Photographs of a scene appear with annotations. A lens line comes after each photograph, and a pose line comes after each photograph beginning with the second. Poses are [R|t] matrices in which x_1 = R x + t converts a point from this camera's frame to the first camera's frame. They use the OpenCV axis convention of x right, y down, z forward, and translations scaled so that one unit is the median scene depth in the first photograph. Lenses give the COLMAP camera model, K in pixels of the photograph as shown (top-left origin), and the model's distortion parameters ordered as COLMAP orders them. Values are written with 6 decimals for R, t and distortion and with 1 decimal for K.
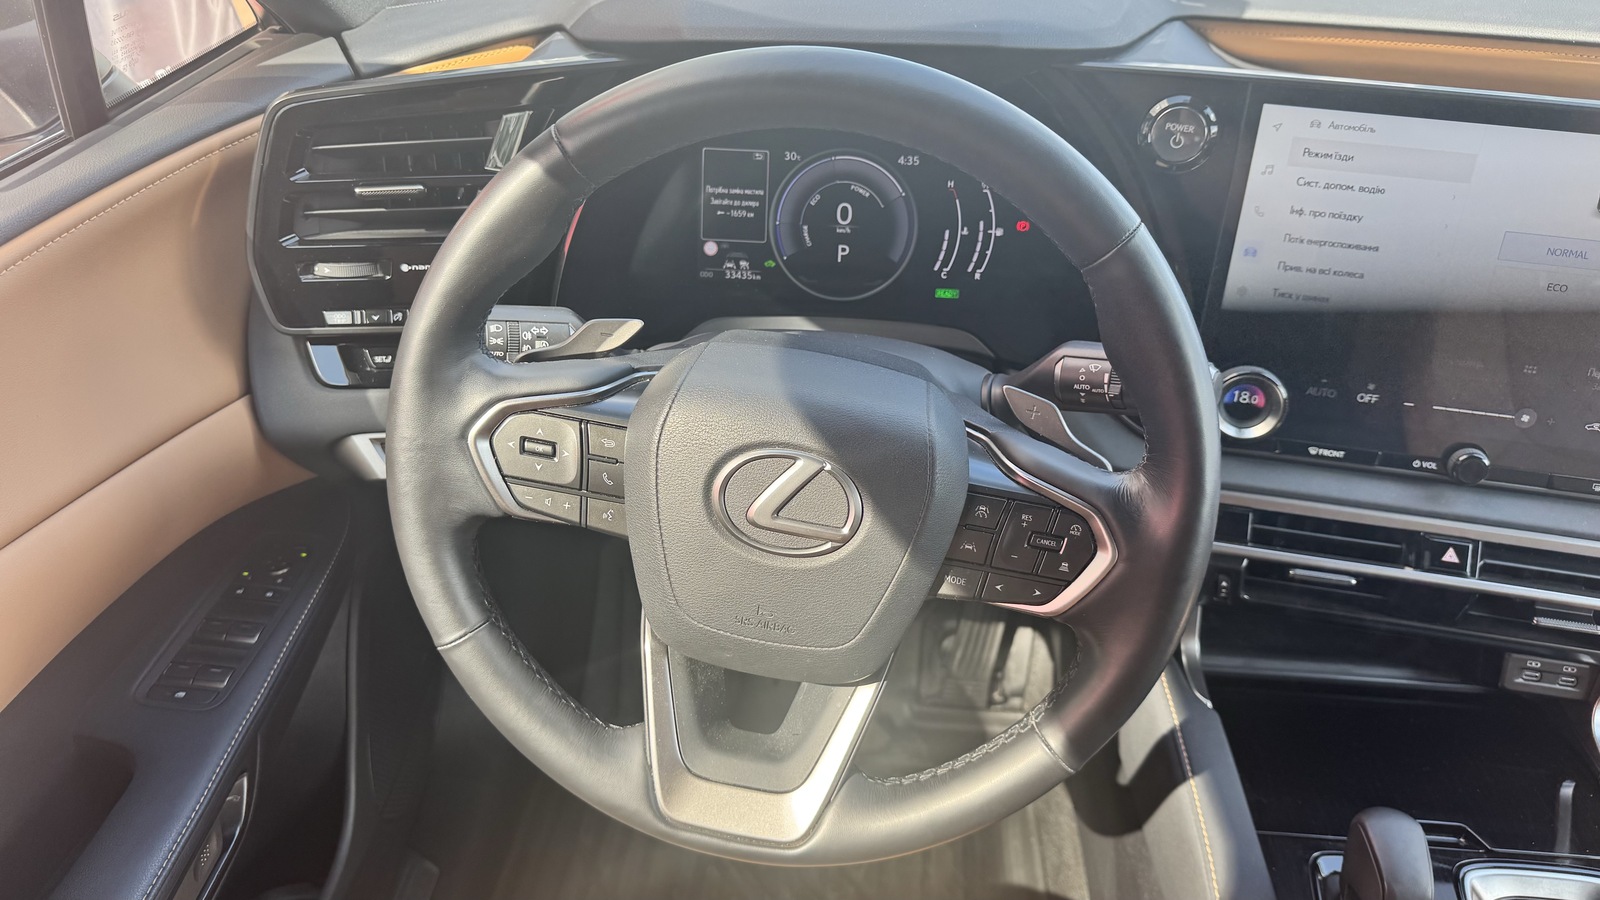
lens RADIAL K [[1130.6, 0, 800.0], [0, 1130.6, 450.0], [0, 0, 1]] dist [0.129025, -0.213202]
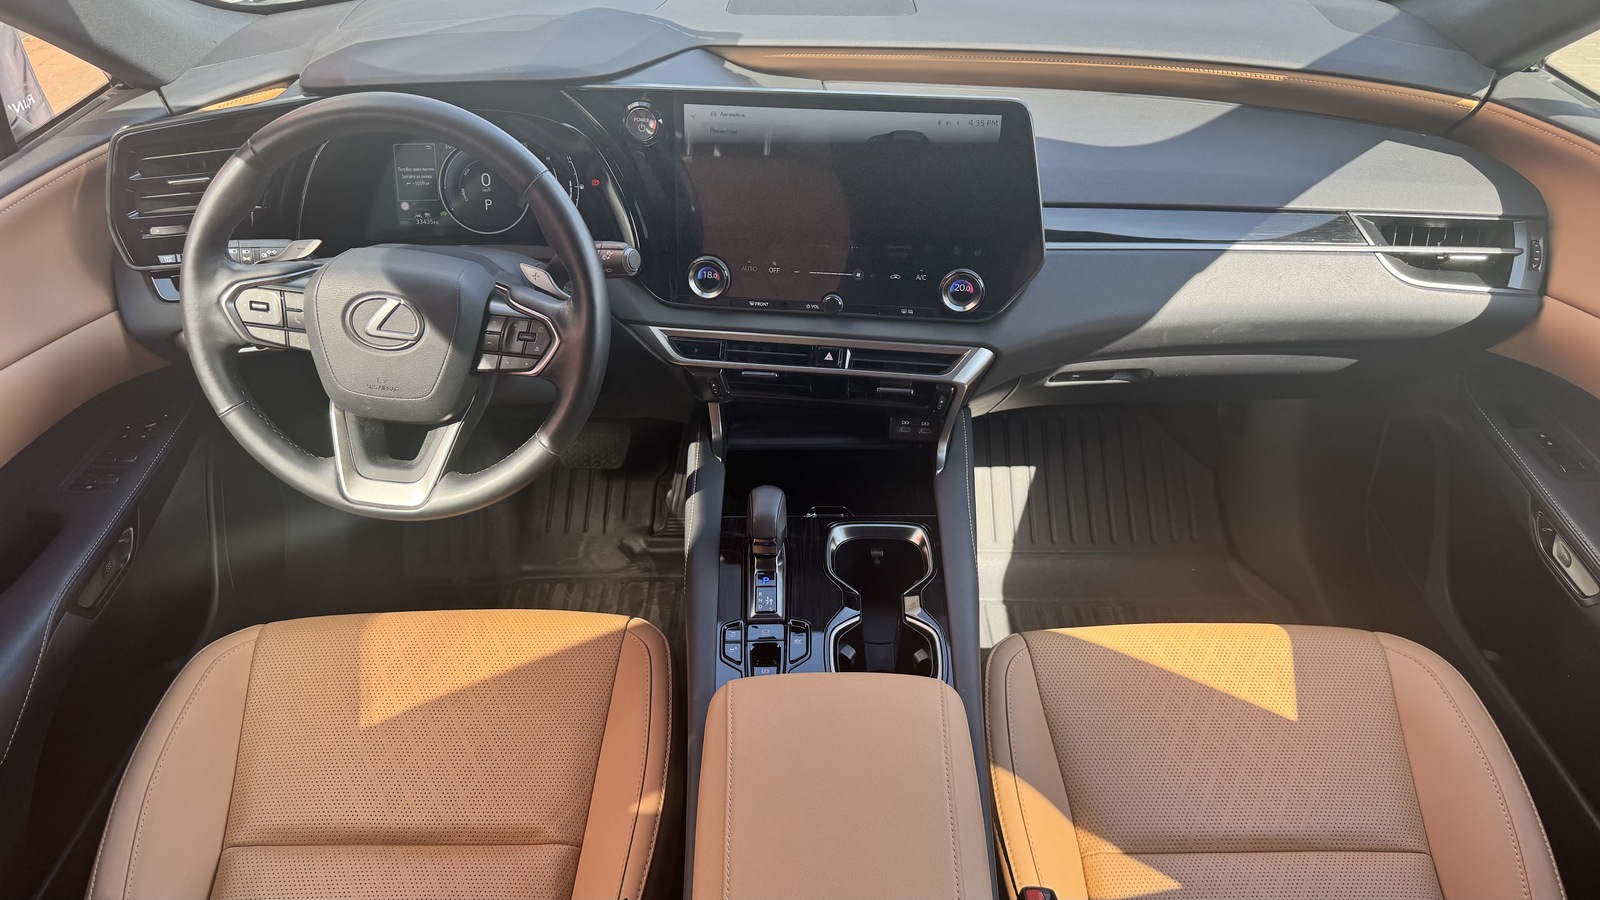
lens RADIAL K [[1134.6, 0, 802.2], [0, 1134.6, 454.1], [0, 0, 1]] dist [0.000072, -0.006883]
pose [[0.995935, -0.069310, 0.057537, 0.459577], [0.068190, 0.997447, 0.021198, 0.222260], [-0.058859, -0.017189, 0.998118, -0.804895]]
